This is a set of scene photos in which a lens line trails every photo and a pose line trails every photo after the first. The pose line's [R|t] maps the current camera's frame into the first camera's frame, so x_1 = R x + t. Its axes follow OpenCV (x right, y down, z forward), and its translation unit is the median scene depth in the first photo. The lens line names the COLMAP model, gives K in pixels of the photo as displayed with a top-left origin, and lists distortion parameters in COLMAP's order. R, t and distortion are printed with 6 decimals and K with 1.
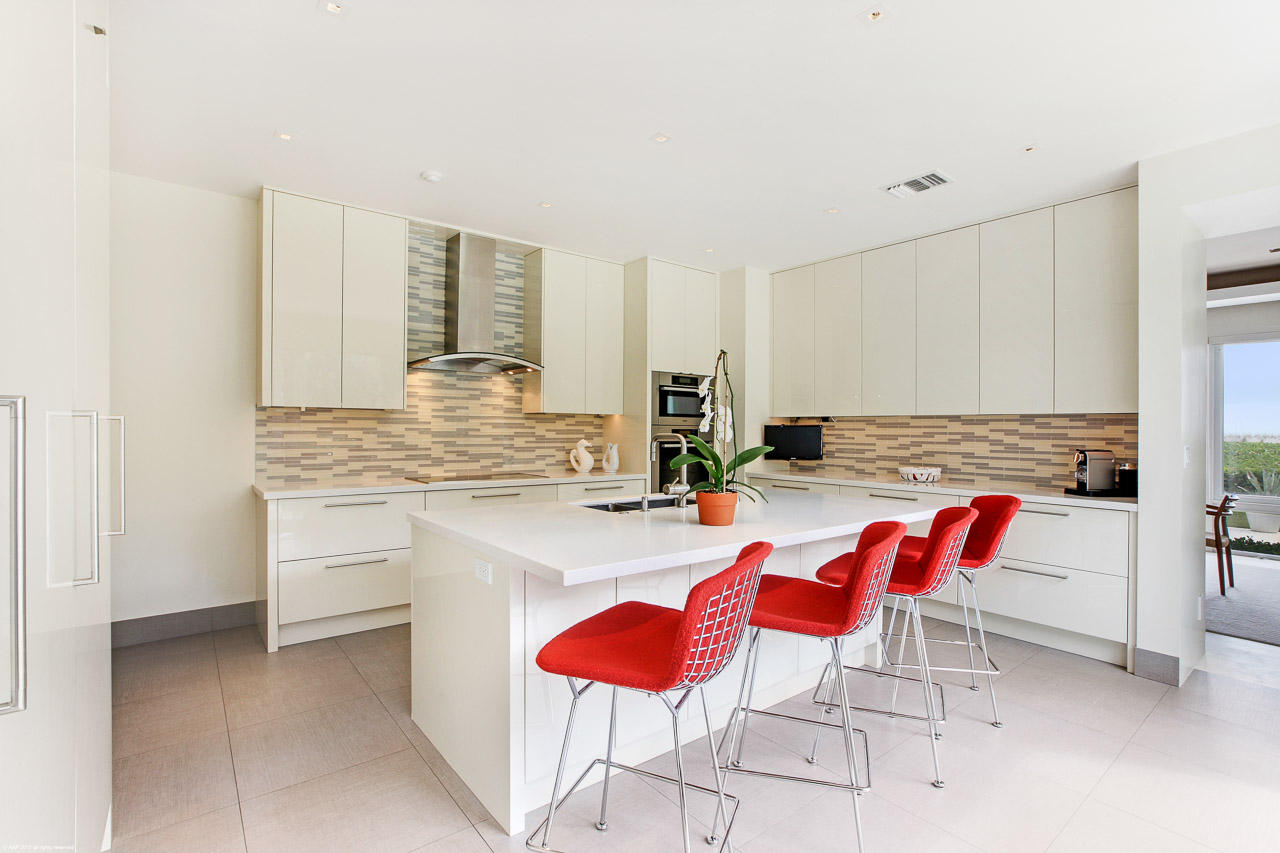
lens RADIAL K [[599.3, 0, 640.0], [0, 599.3, 426.5], [0, 0, 1]] dist [-0.024537, 0.000816]
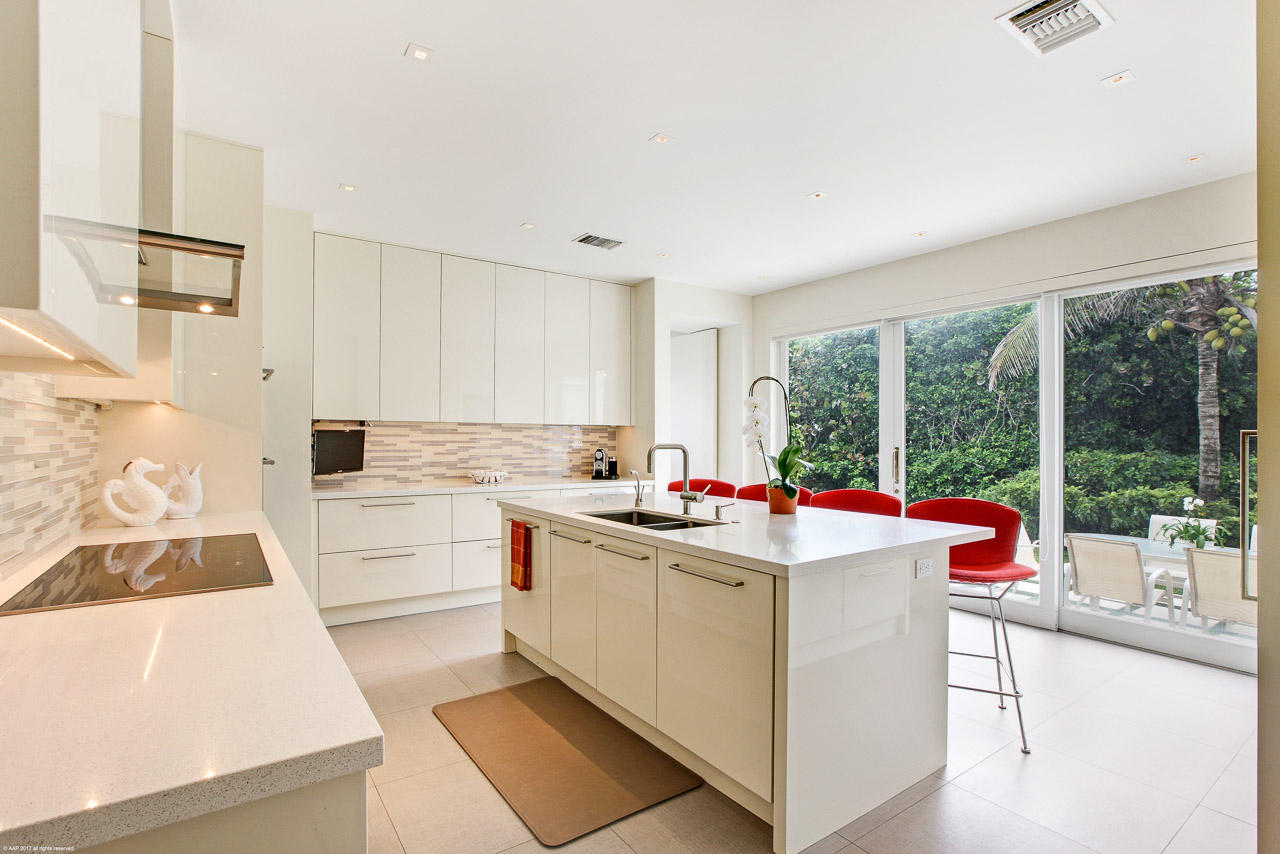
lens RADIAL K [[599.3, 0, 640.0], [0, 599.3, 427.0], [0, 0, 1]] dist [-0.024537, 0.000816]
pose [[0.044661, 0.013907, 0.998905, -0.572744], [-0.007899, 0.999877, -0.013567, 0.001424], [-0.998971, -0.007284, 0.044765, 0.600296]]
